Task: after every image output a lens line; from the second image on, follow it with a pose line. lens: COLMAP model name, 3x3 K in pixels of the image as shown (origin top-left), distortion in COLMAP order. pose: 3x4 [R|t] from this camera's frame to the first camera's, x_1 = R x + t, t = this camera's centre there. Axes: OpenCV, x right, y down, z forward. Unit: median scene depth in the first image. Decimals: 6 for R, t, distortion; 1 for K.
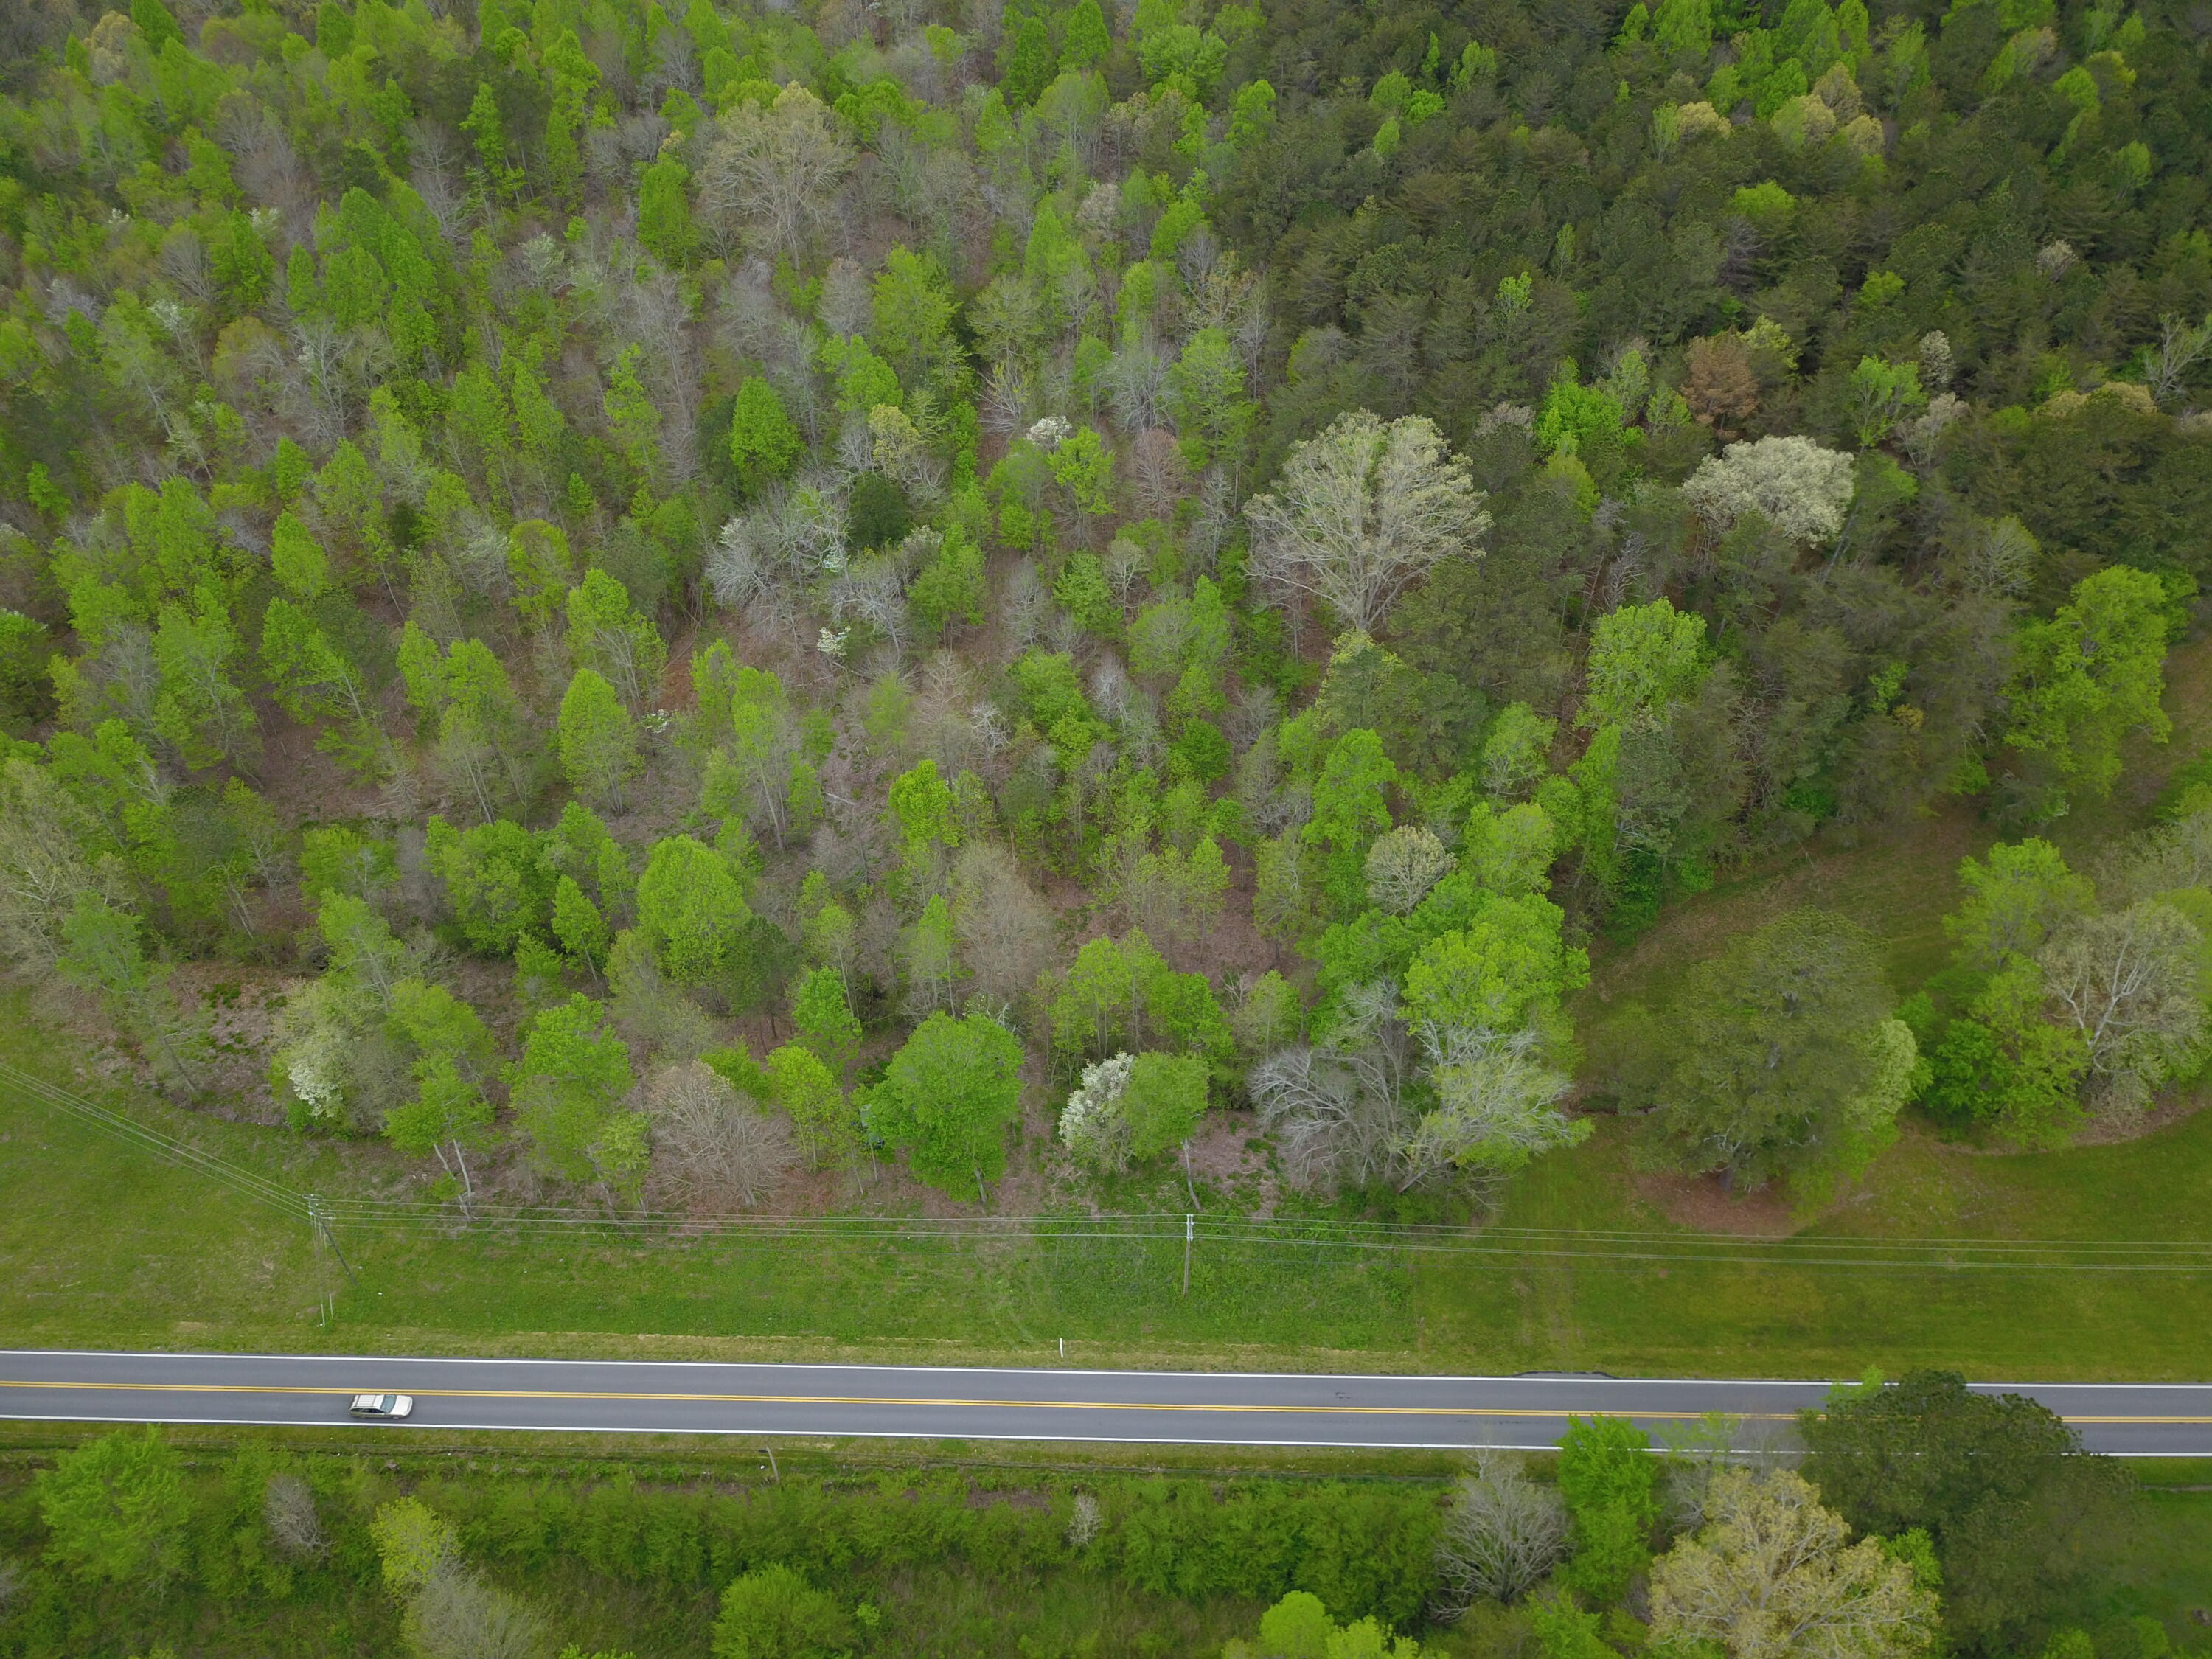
lens RADIAL K [[1699.9, 0, 1103.5], [0, 1699.9, 827.7], [0, 0, 1]] dist [0.008858, -0.009608]
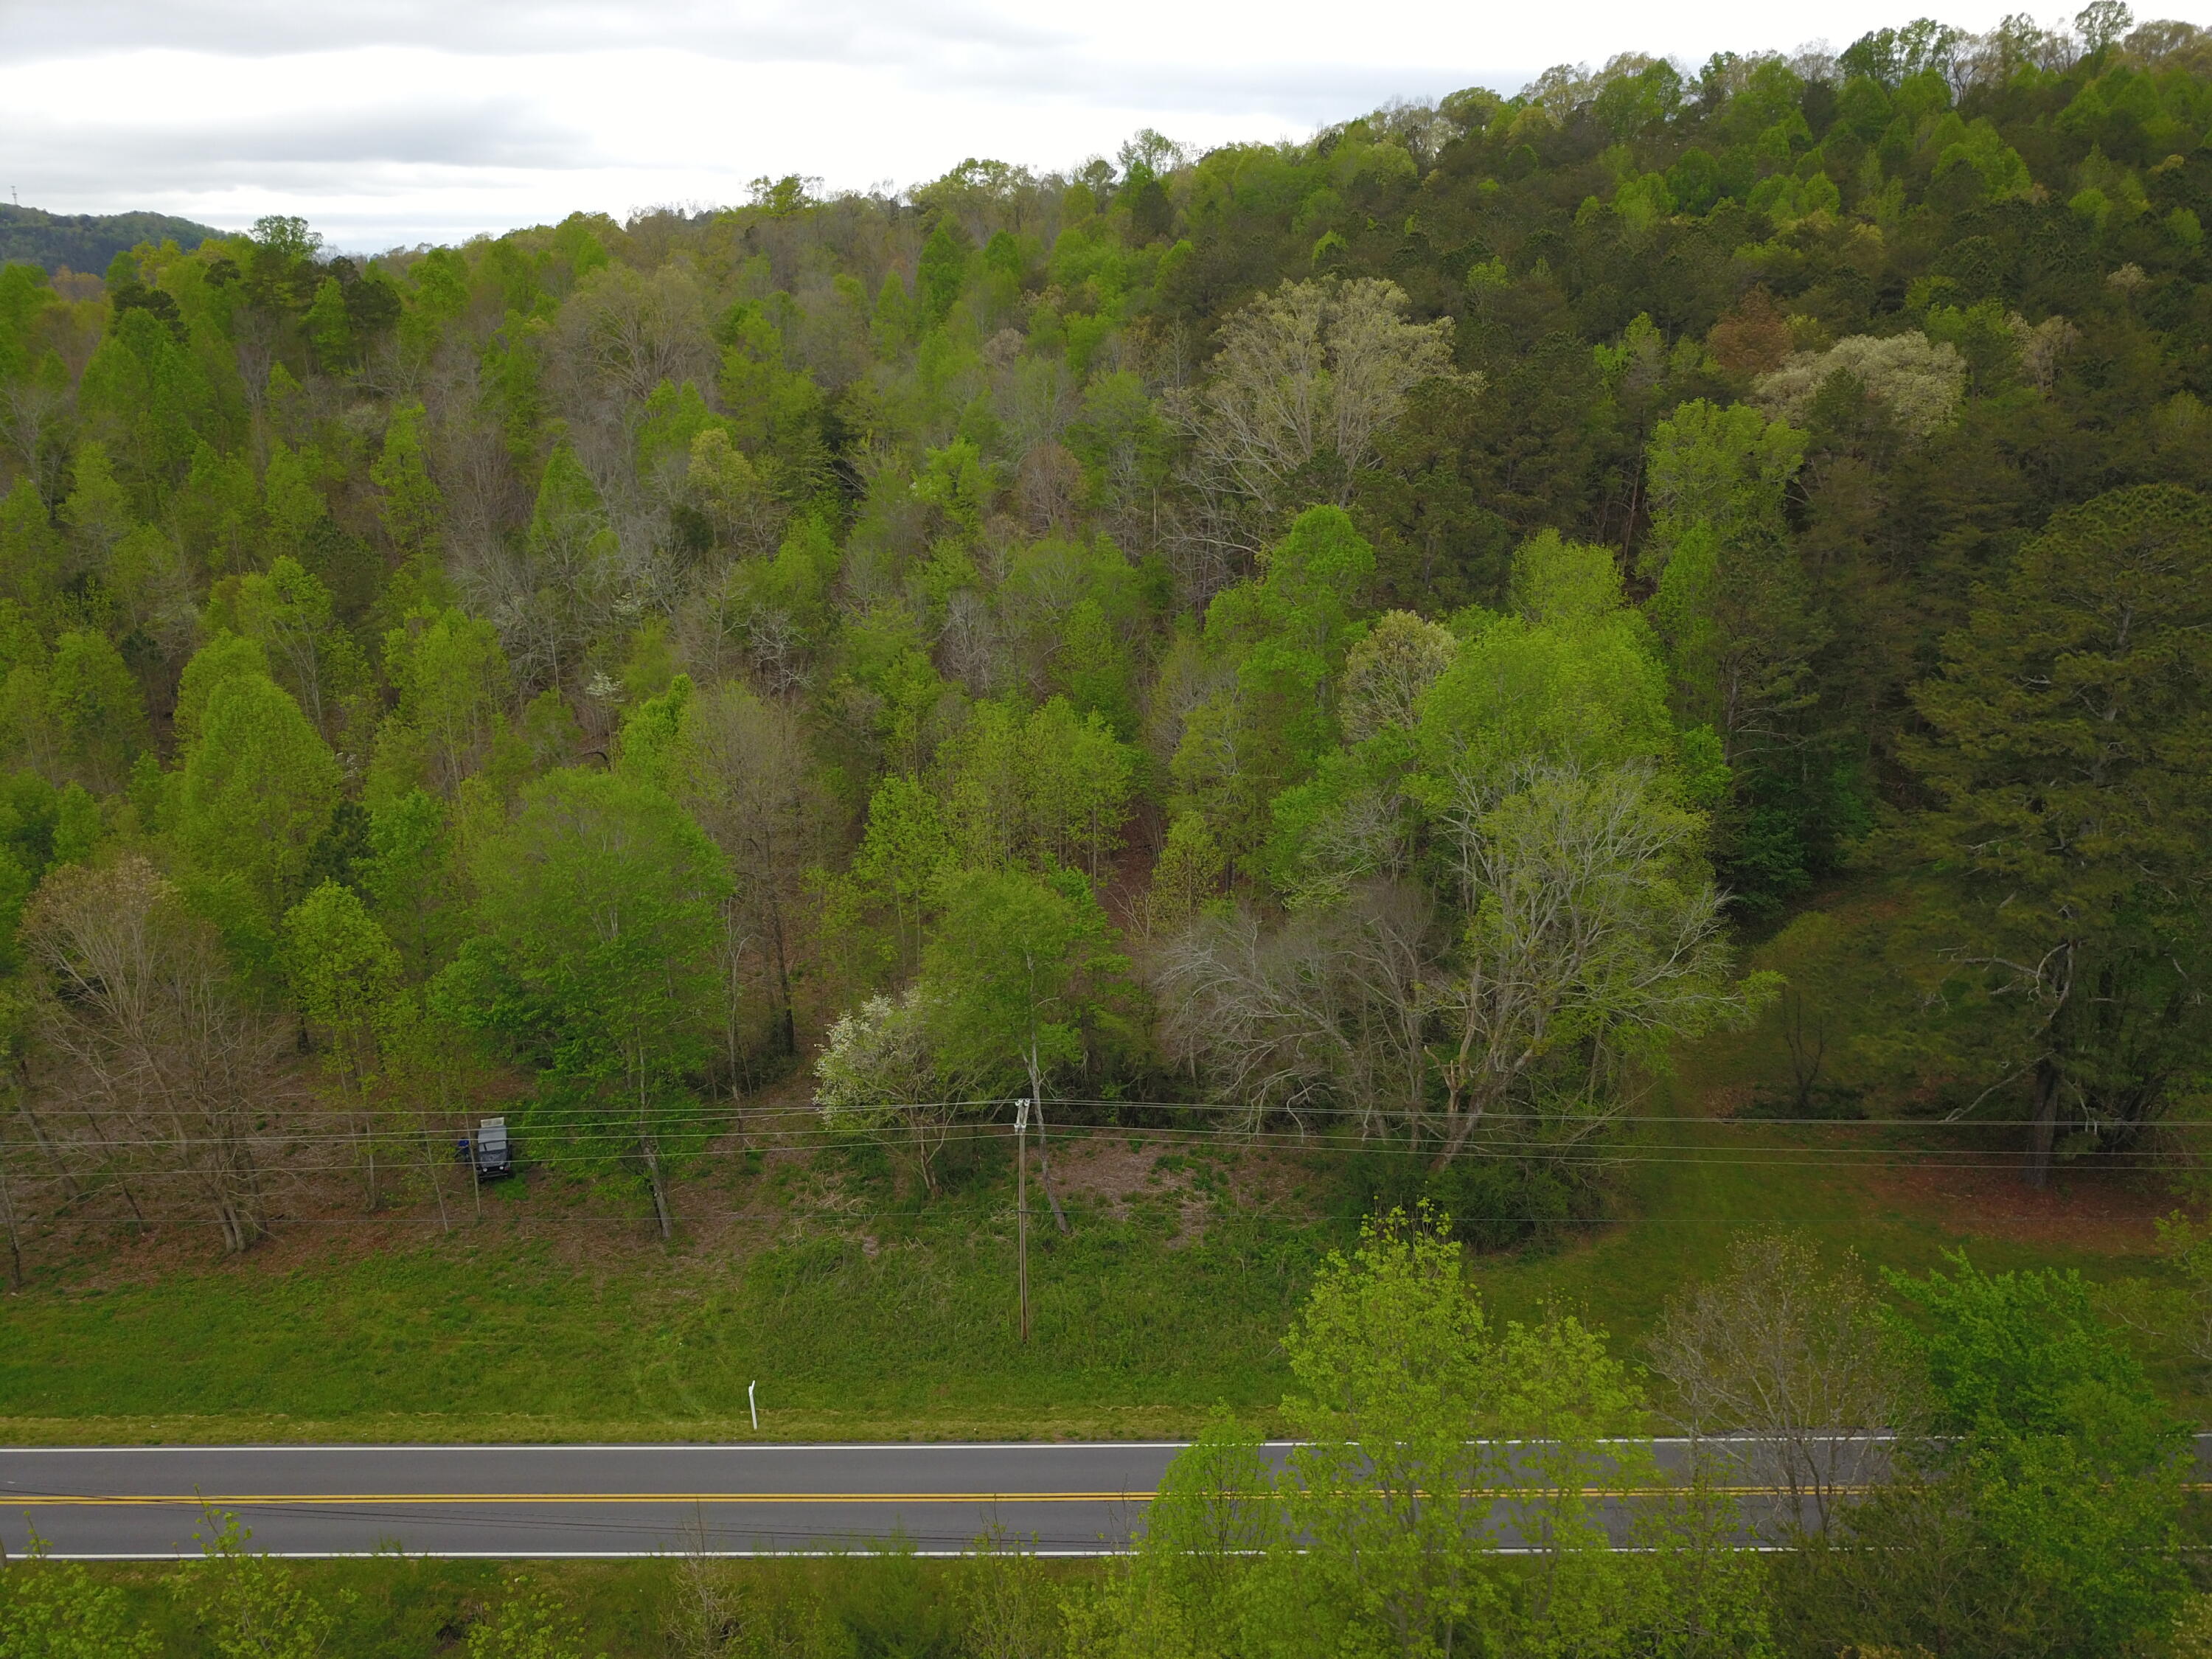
lens RADIAL K [[1699.9, 0, 1110.3], [0, 1699.9, 832.0], [0, 0, 1]] dist [0.008858, -0.009608]
pose [[0.999964, 0.002651, 0.008069, 0.057818], [0.001197, 0.896588, -0.442865, 0.305418], [-0.008409, 0.442859, 0.896552, 0.409823]]
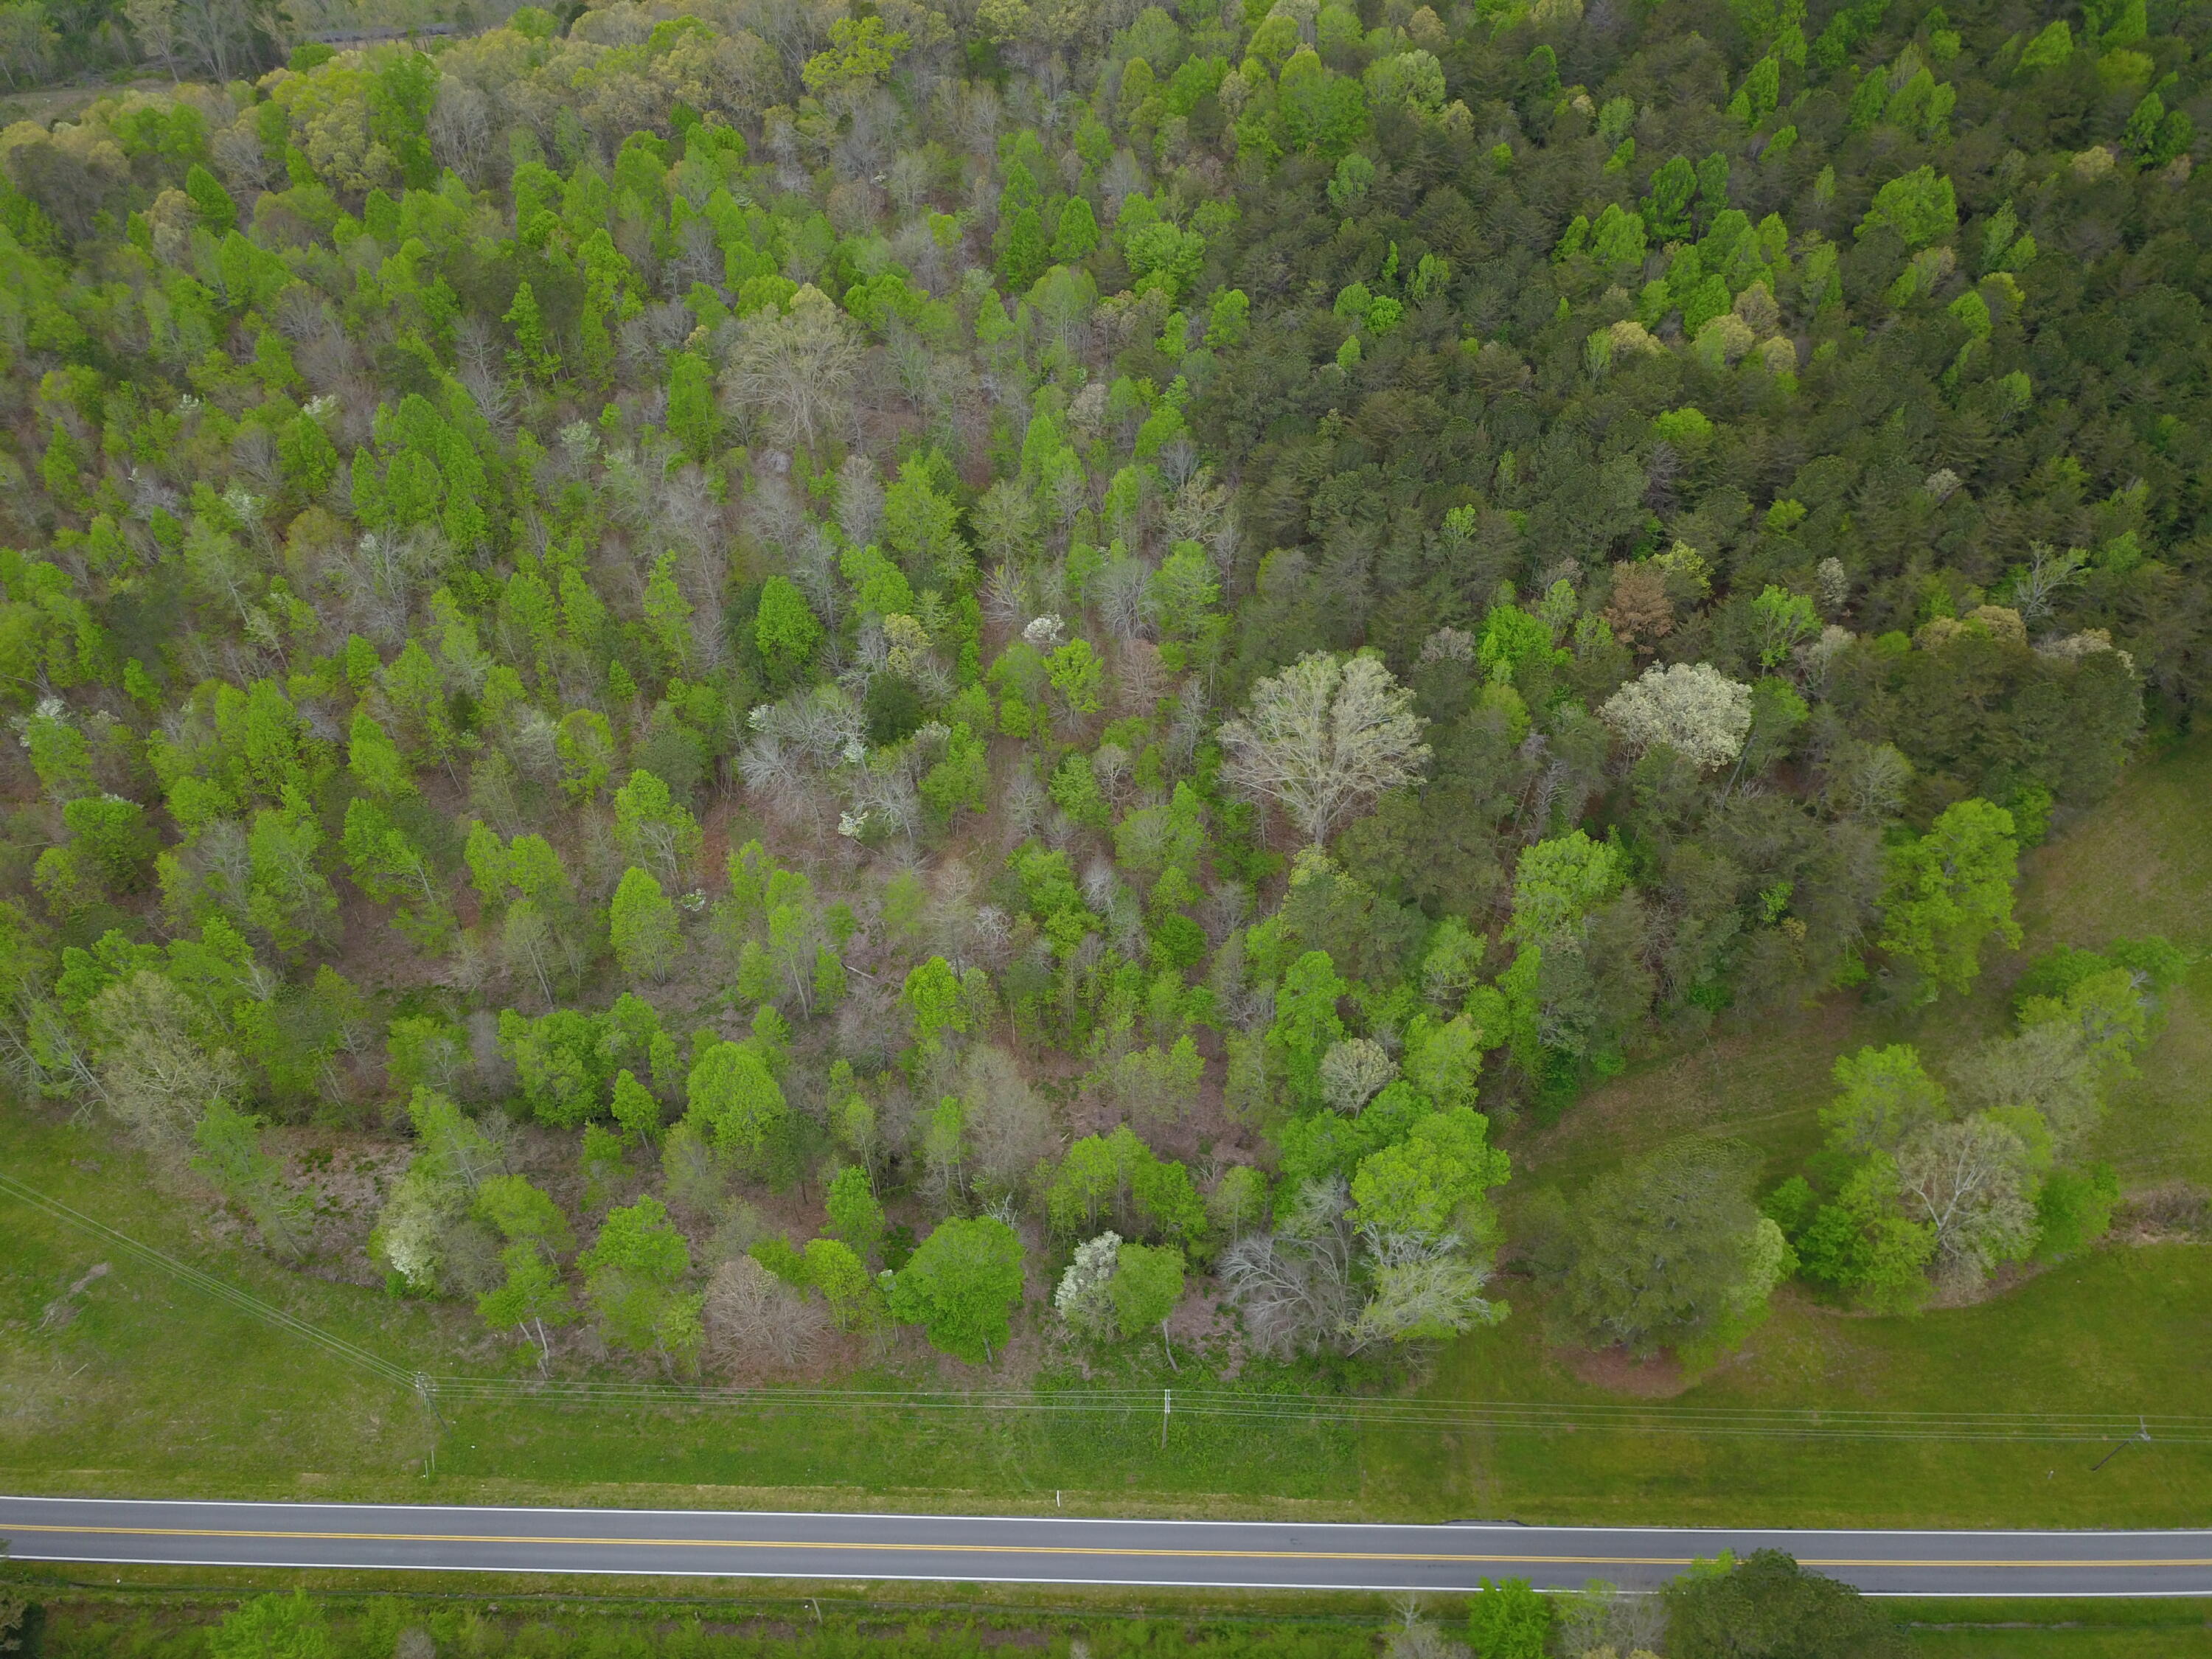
lens RADIAL K [[1699.9, 0, 1103.6], [0, 1699.9, 828.6], [0, 0, 1]] dist [0.008858, -0.009608]
pose [[0.999974, -0.000654, 0.007235, -0.001276], [0.000516, 0.999816, 0.019166, -0.147478], [-0.007246, -0.019162, 0.999790, -0.137647]]
